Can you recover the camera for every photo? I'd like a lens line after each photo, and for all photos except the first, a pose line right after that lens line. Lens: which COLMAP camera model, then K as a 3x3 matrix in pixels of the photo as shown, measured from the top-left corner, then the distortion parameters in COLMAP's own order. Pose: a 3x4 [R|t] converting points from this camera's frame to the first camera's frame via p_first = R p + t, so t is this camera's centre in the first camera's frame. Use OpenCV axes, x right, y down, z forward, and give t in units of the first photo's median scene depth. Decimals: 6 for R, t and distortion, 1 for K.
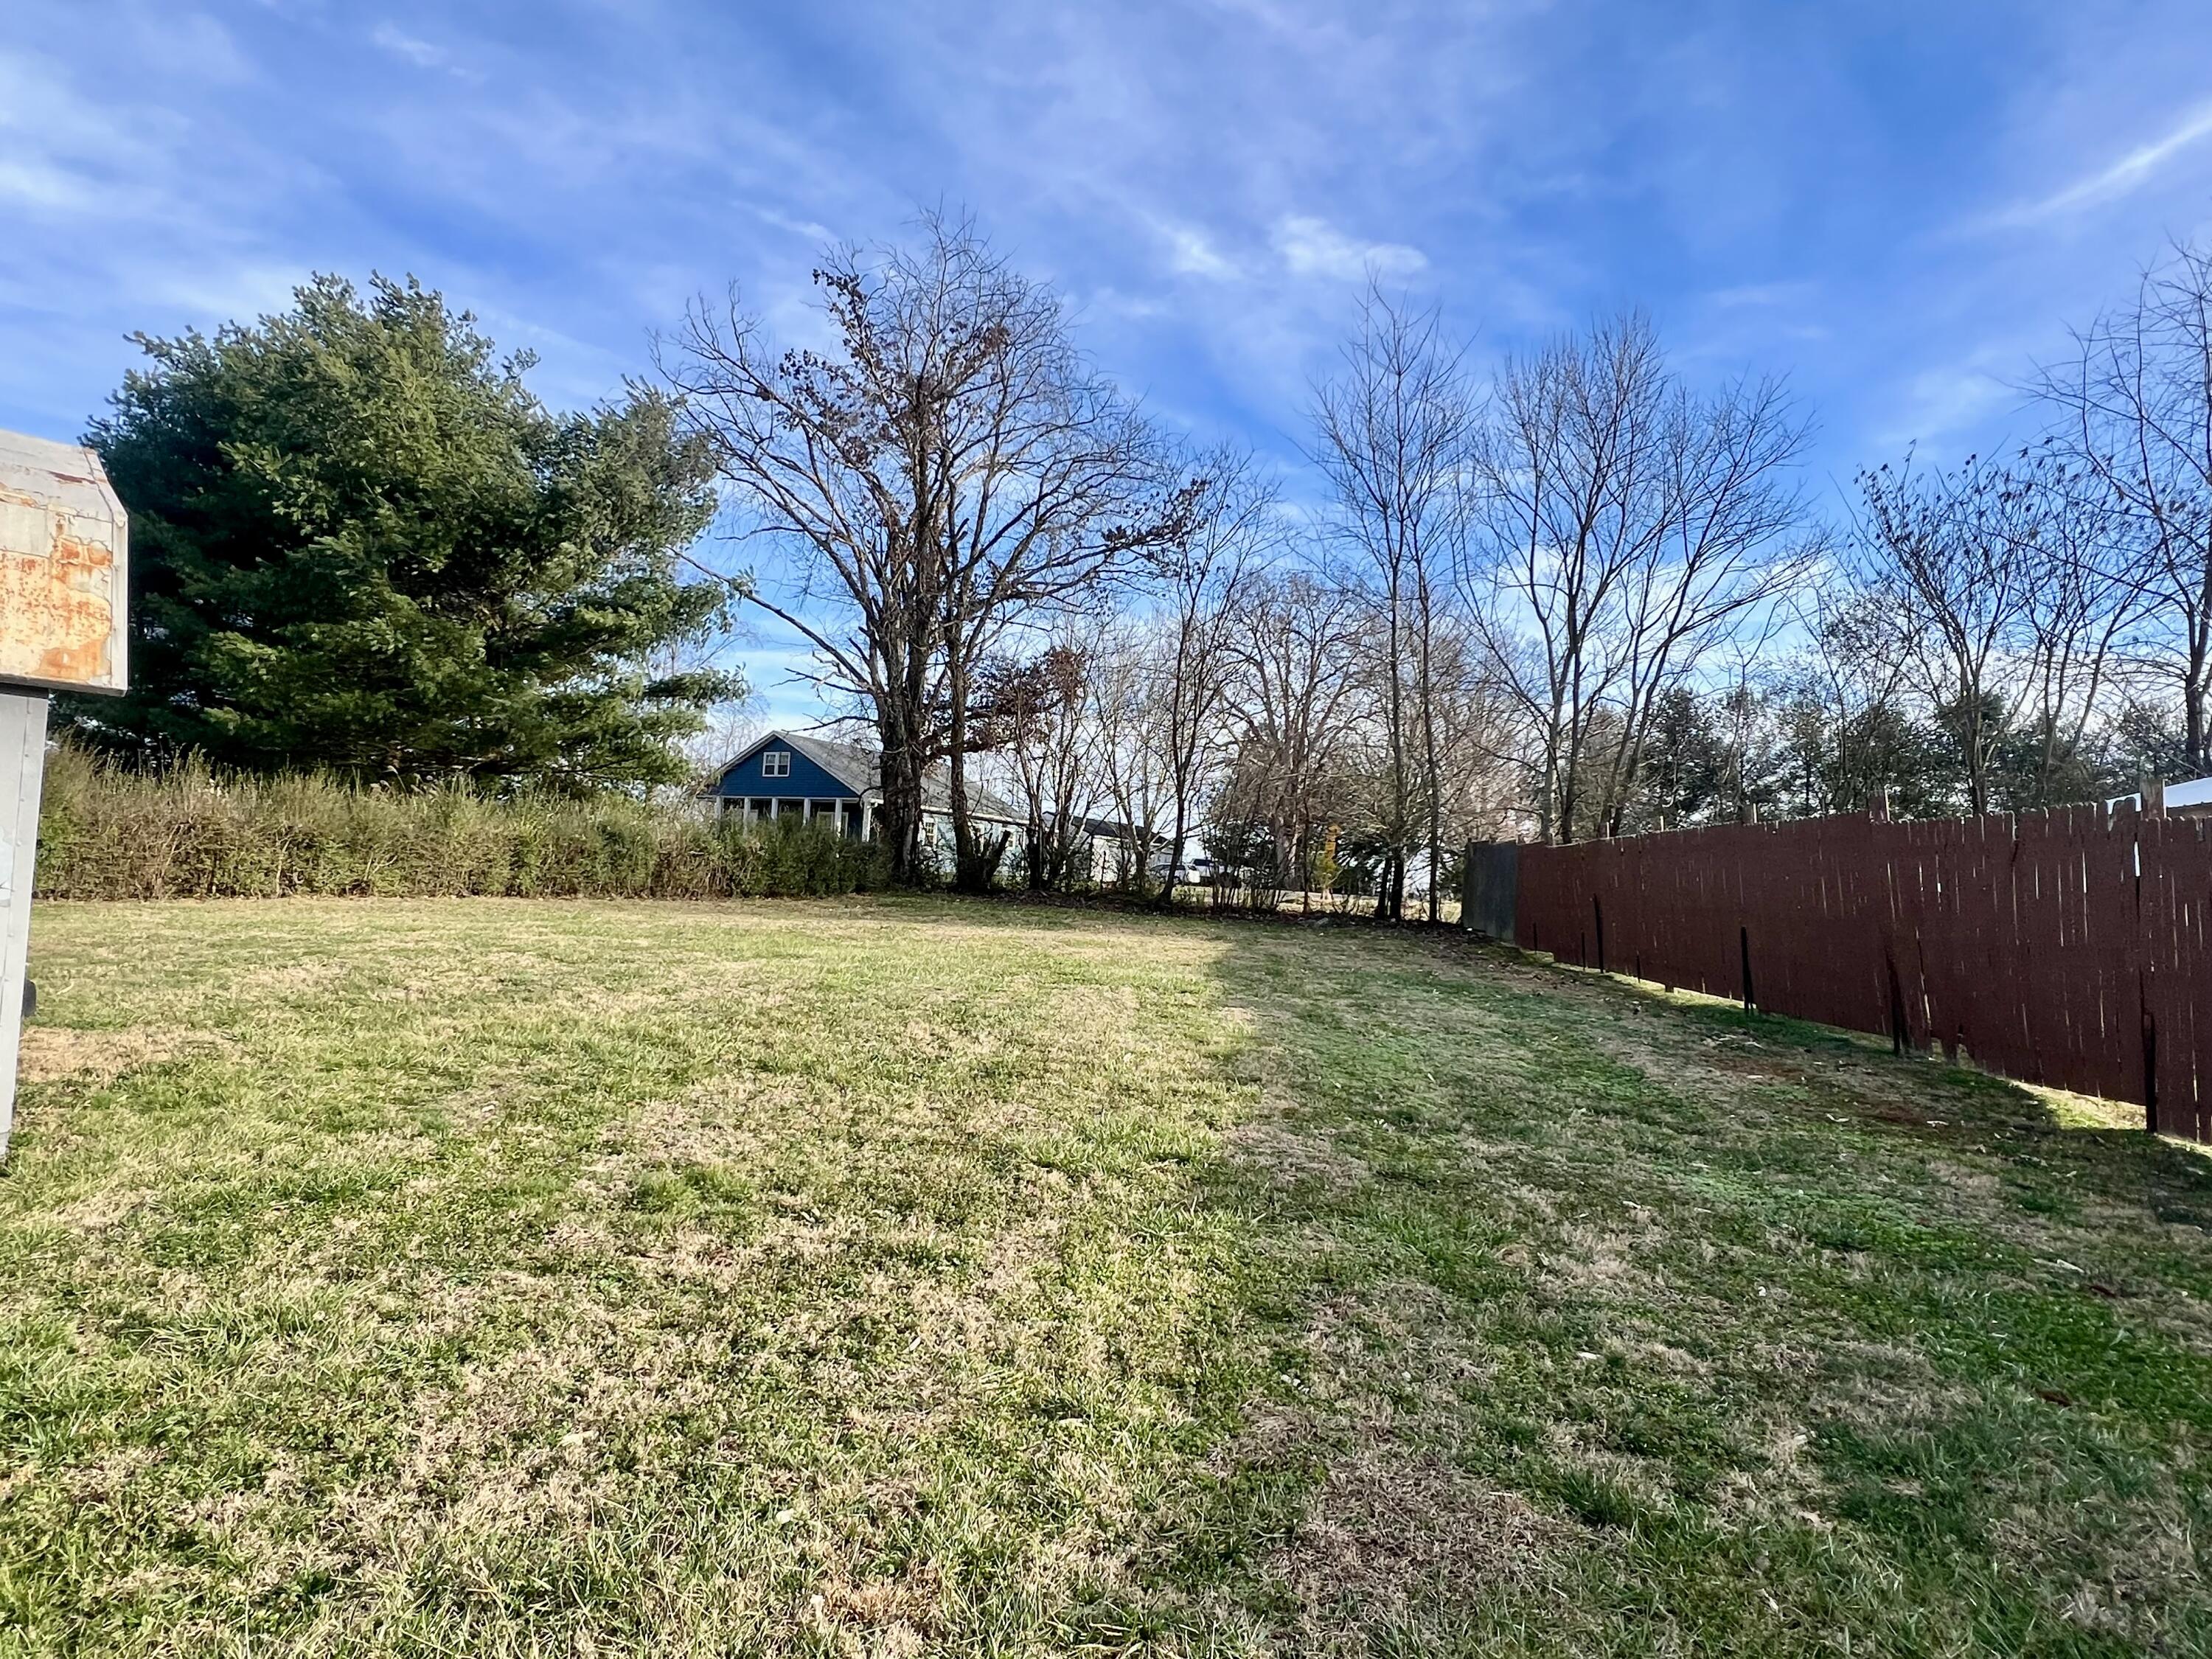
lens RADIAL K [[1261.0, 0, 1095.8], [0, 1261.0, 771.6], [0, 0, 1]] dist [0.006872, -0.000043]
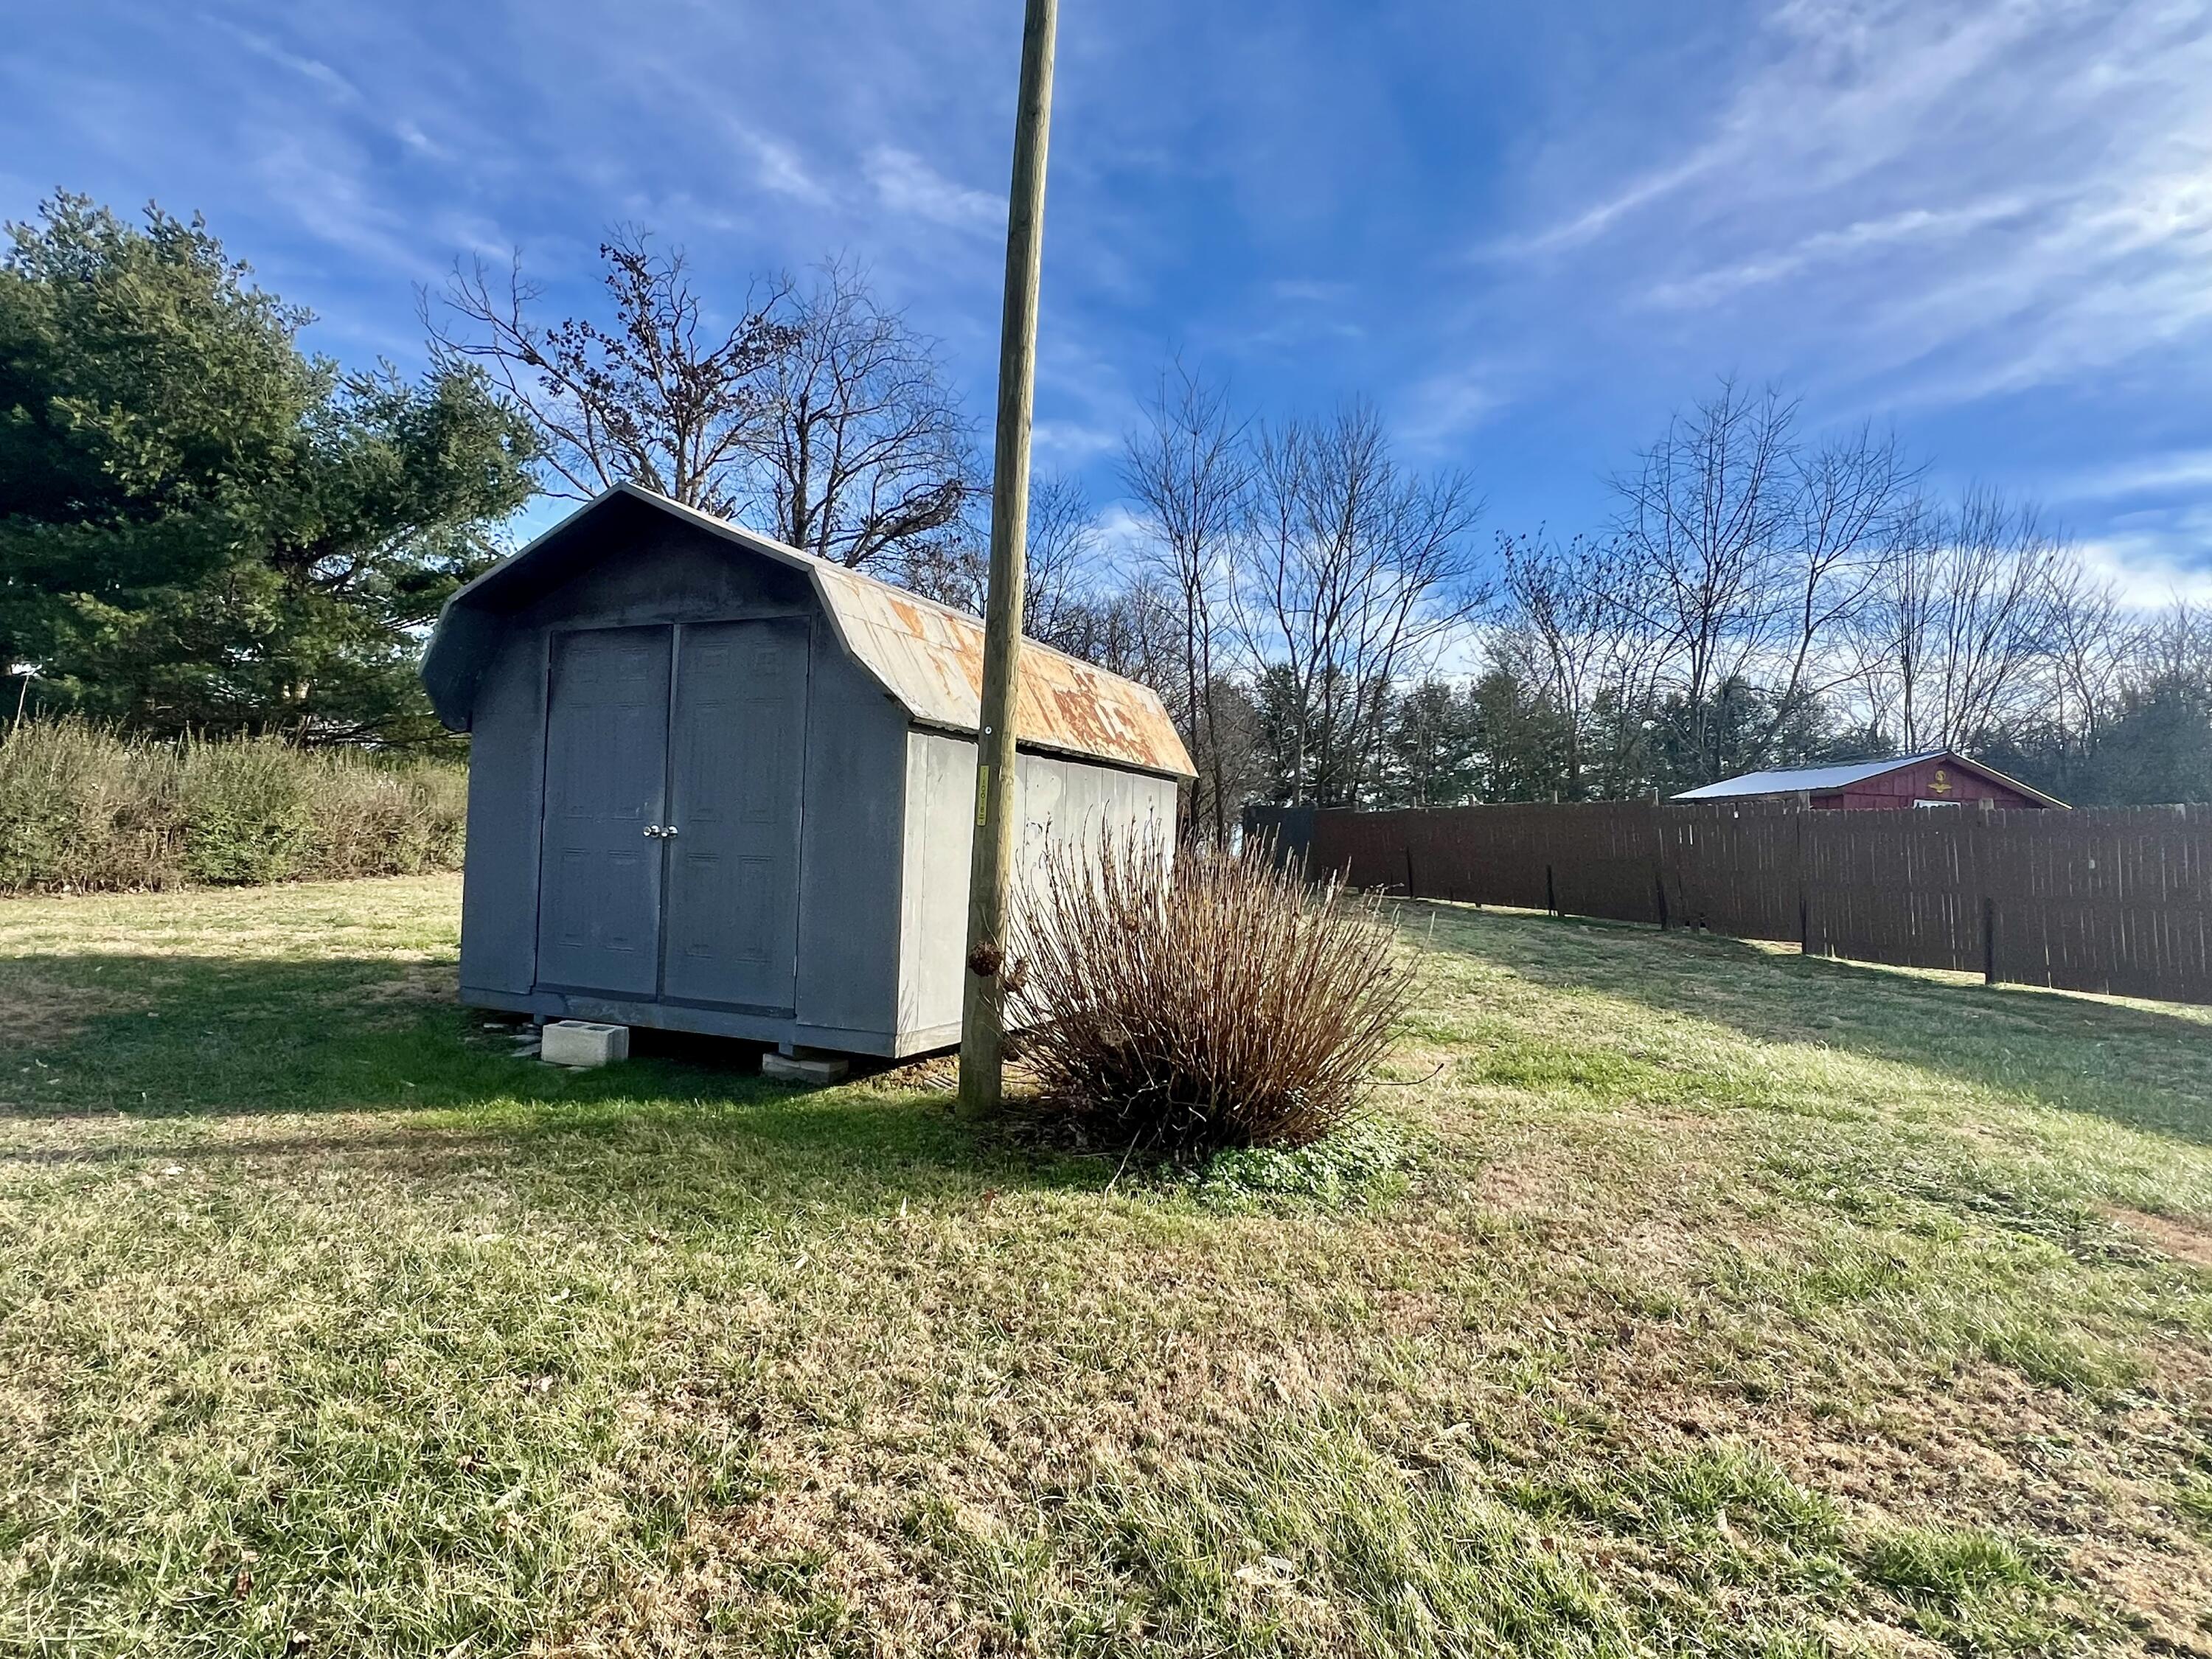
lens RADIAL K [[1261.0, 0, 1112.2], [0, 1261.0, 830.2], [0, 0, 1]] dist [0.006872, -0.000043]
pose [[0.942306, -0.017439, 0.334299, -0.126757], [-0.011456, 0.996377, 0.084267, -0.012719], [-0.334558, -0.083235, 0.938692, -0.089820]]
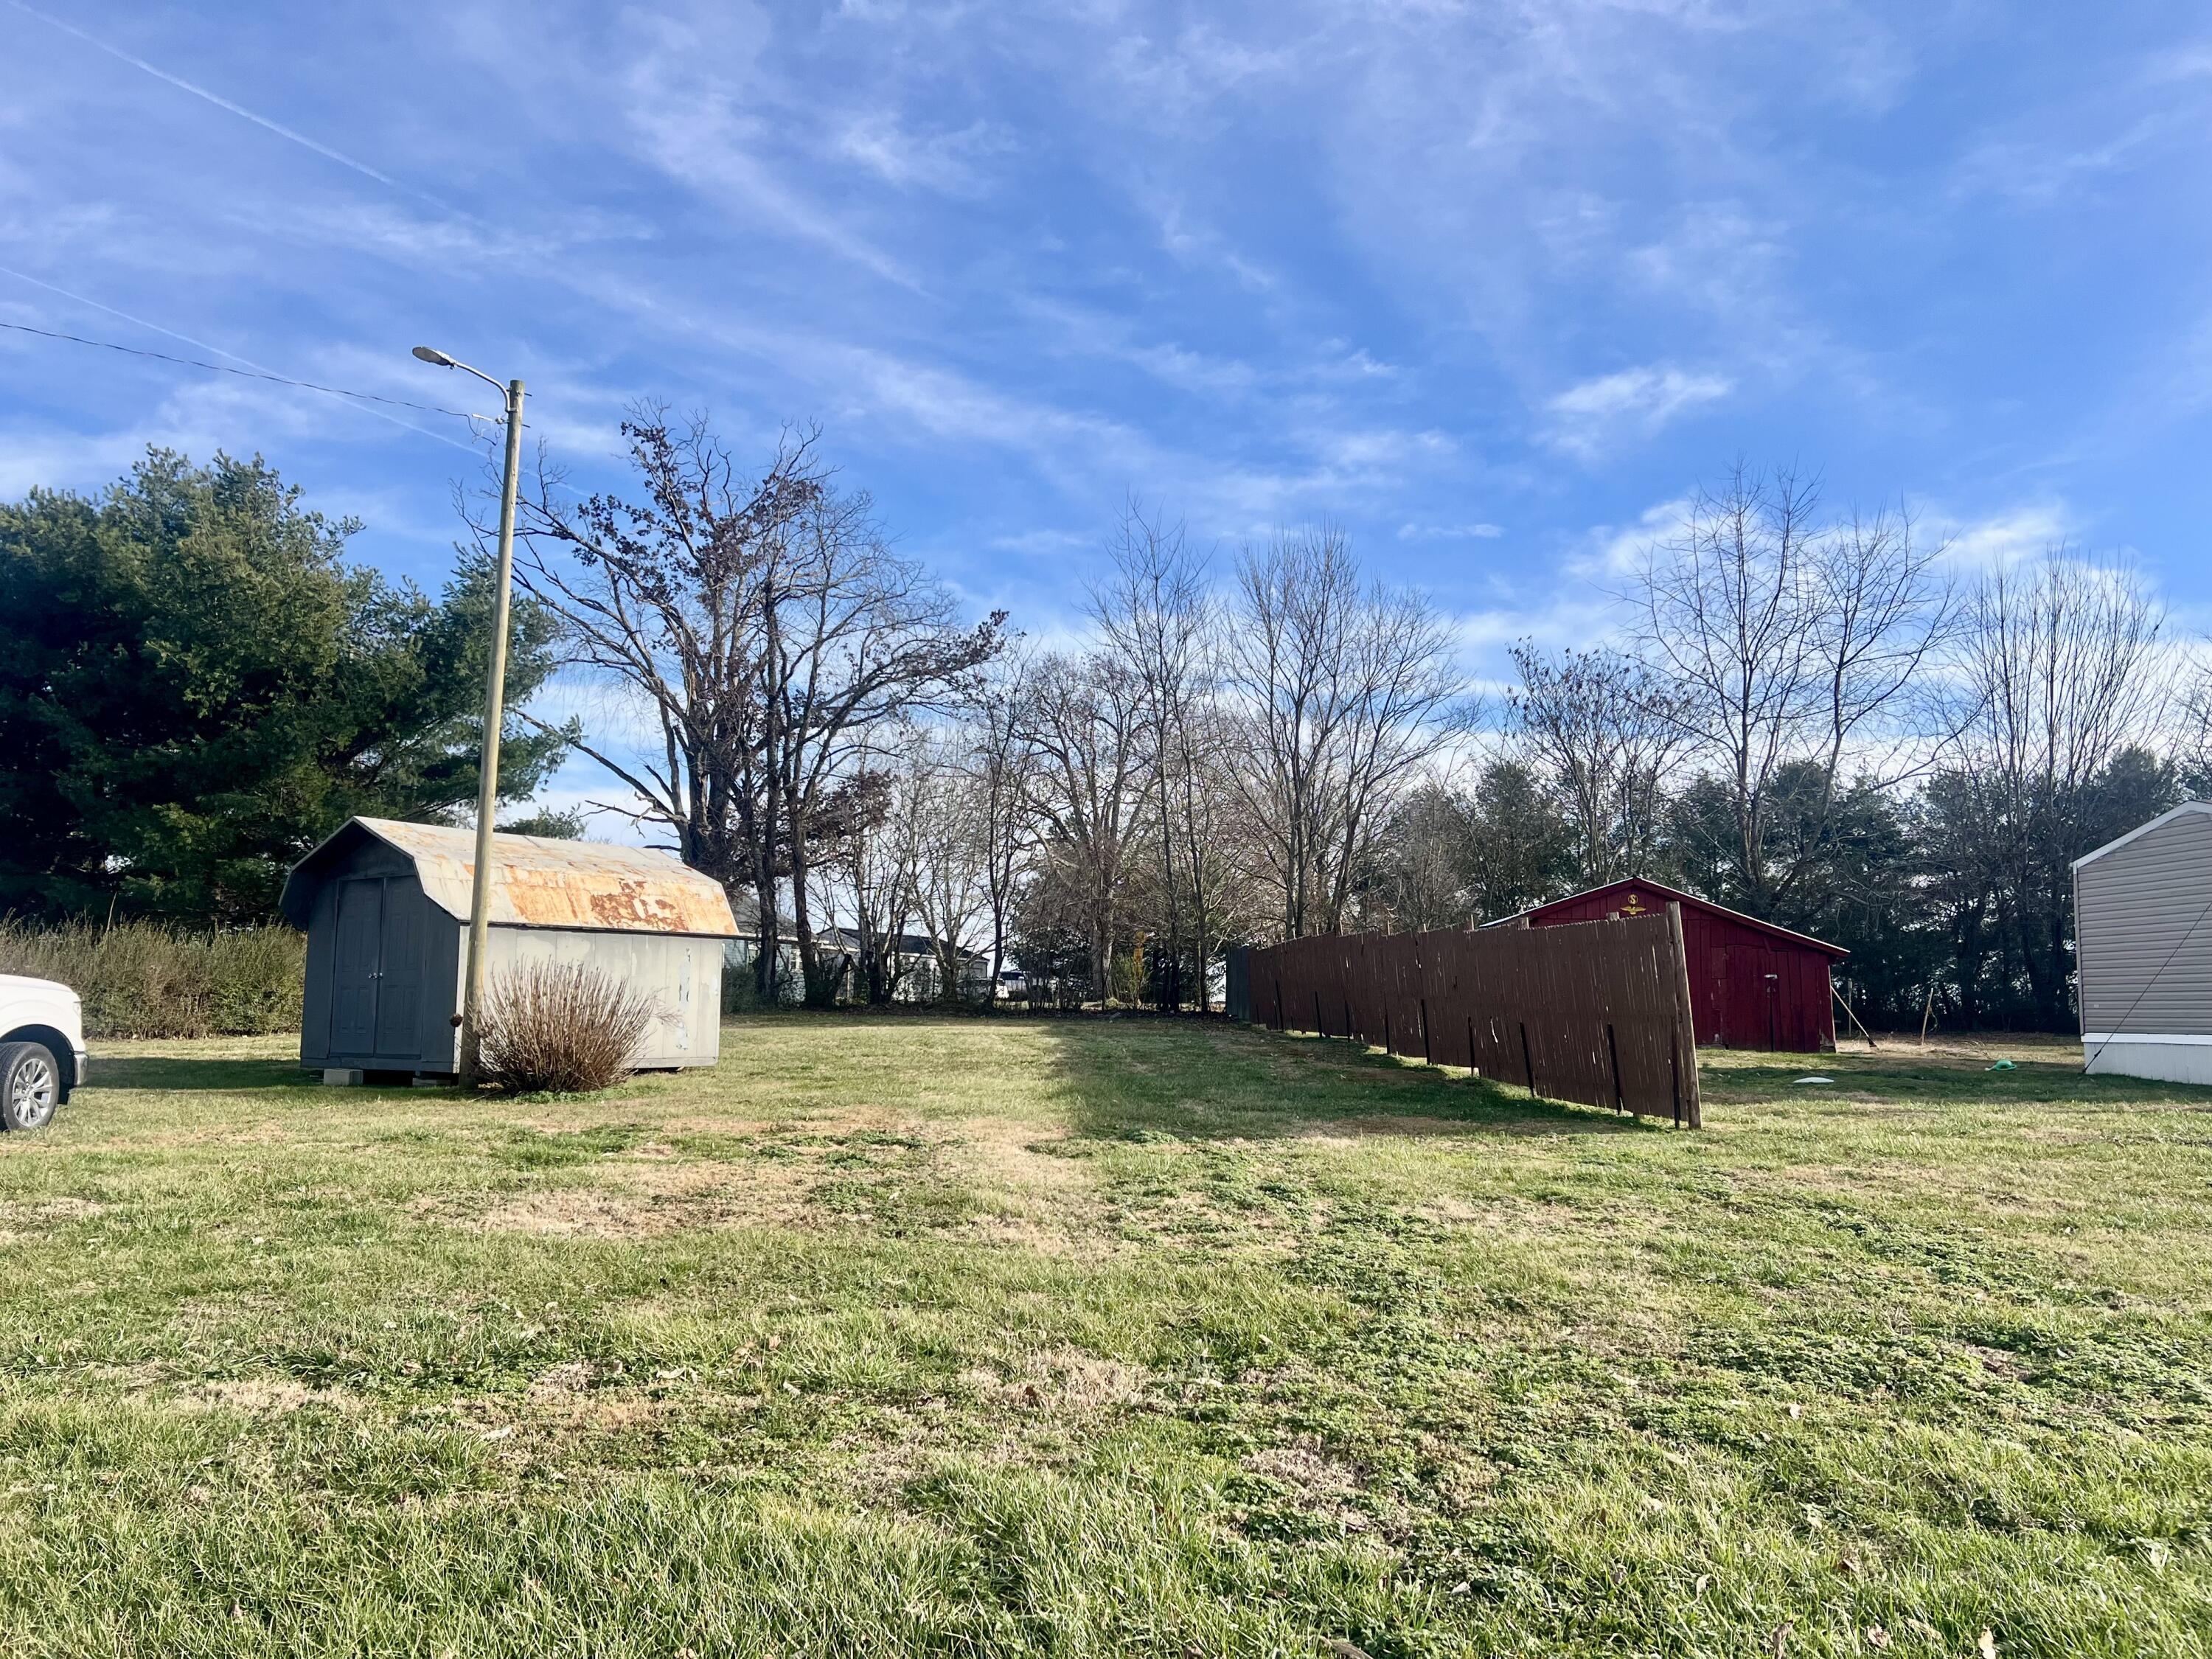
lens RADIAL K [[1714.4, 0, 1118.4], [0, 1714.4, 844.7], [0, 0, 1]] dist [0.010196, 0.001546]
pose [[0.987172, -0.037025, 0.155307, -0.035285], [0.038017, 0.999271, -0.003418, -0.020913], [-0.155068, 0.009278, 0.987860, -0.316345]]
